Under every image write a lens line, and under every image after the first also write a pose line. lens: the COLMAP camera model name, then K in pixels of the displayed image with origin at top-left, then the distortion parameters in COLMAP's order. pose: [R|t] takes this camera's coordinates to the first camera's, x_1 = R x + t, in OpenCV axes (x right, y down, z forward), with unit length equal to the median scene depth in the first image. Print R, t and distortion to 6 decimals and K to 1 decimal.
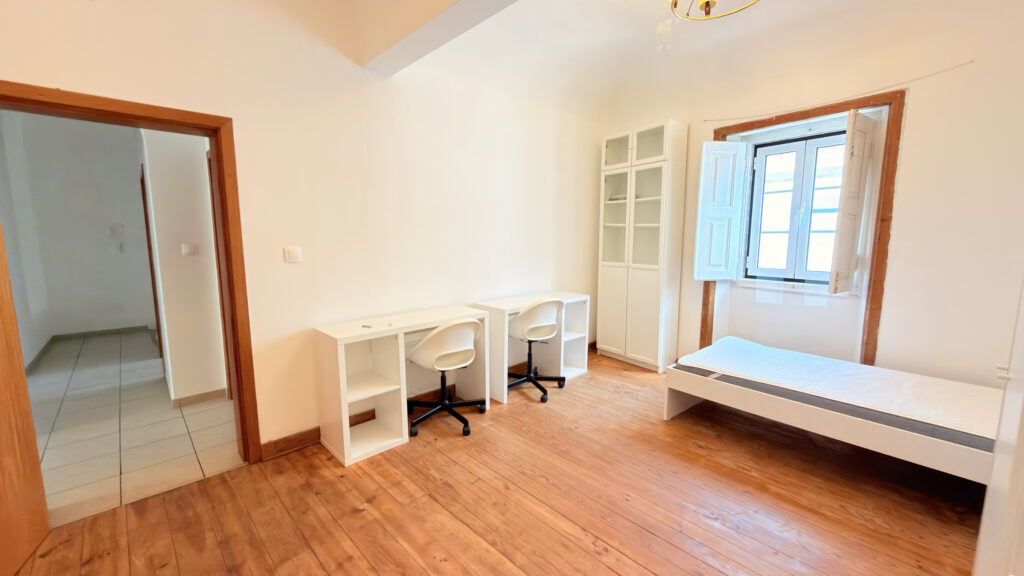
lens RADIAL K [[409.3, 0, 512.0], [0, 409.3, 288.0], [0, 0, 1]] dist [0.000664, 0.000088]
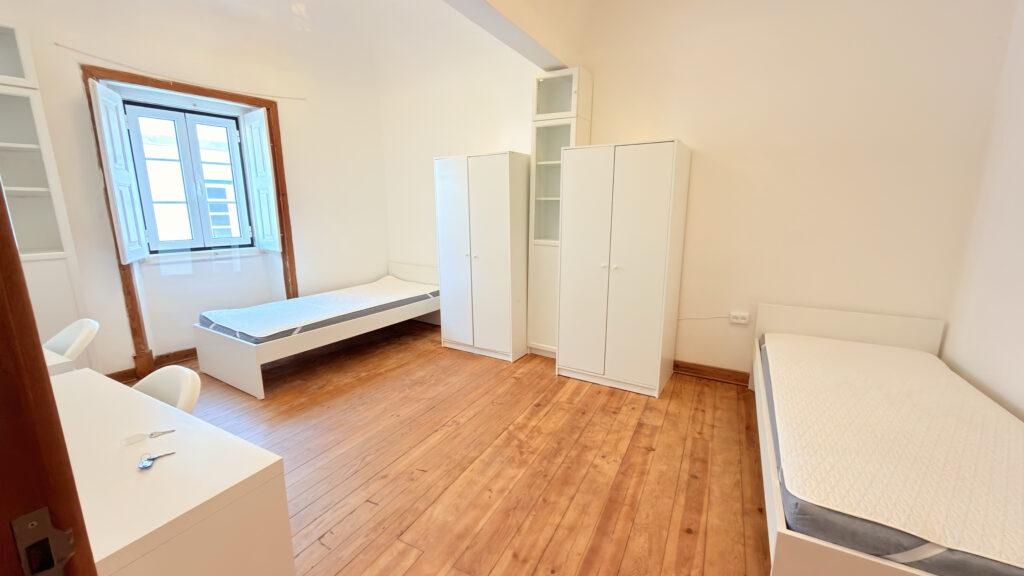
lens RADIAL K [[409.3, 0, 512.0], [0, 409.3, 288.0], [0, 0, 1]] dist [0.000664, 0.000088]
pose [[-0.310402, -0.190011, 0.931422, -0.729749], [0.119442, 0.964259, 0.236514, -0.098728], [-0.943072, 0.184665, -0.276612, 0.730233]]
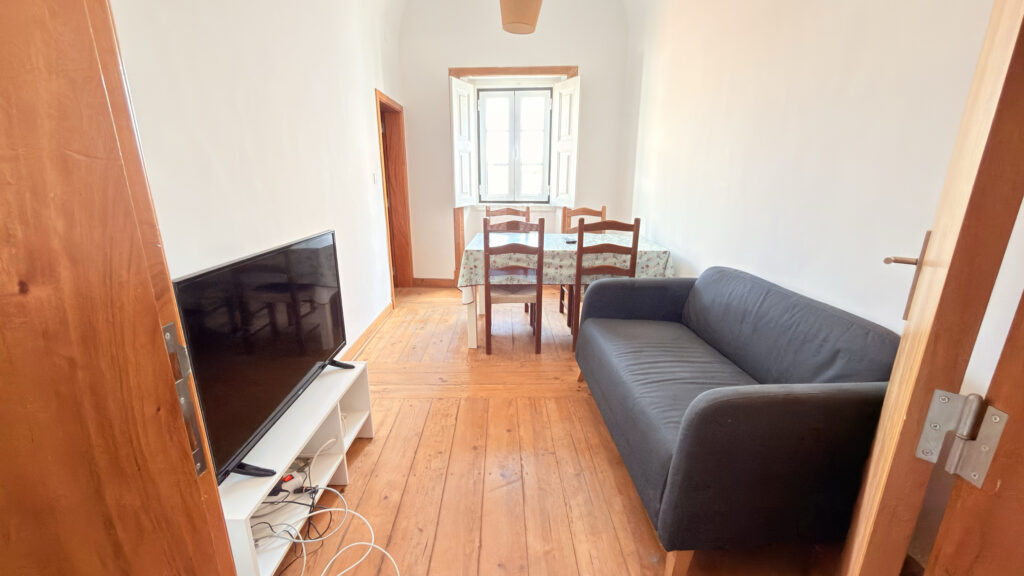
lens RADIAL K [[409.3, 0, 512.0], [0, 409.3, 288.0], [0, 0, 1]] dist [0.000664, 0.000088]
pose [[0.677869, -0.194768, 0.708914, -0.402178], [0.093890, 0.979308, 0.179278, 0.019775], [-0.729163, -0.054966, 0.682129, 0.112040]]
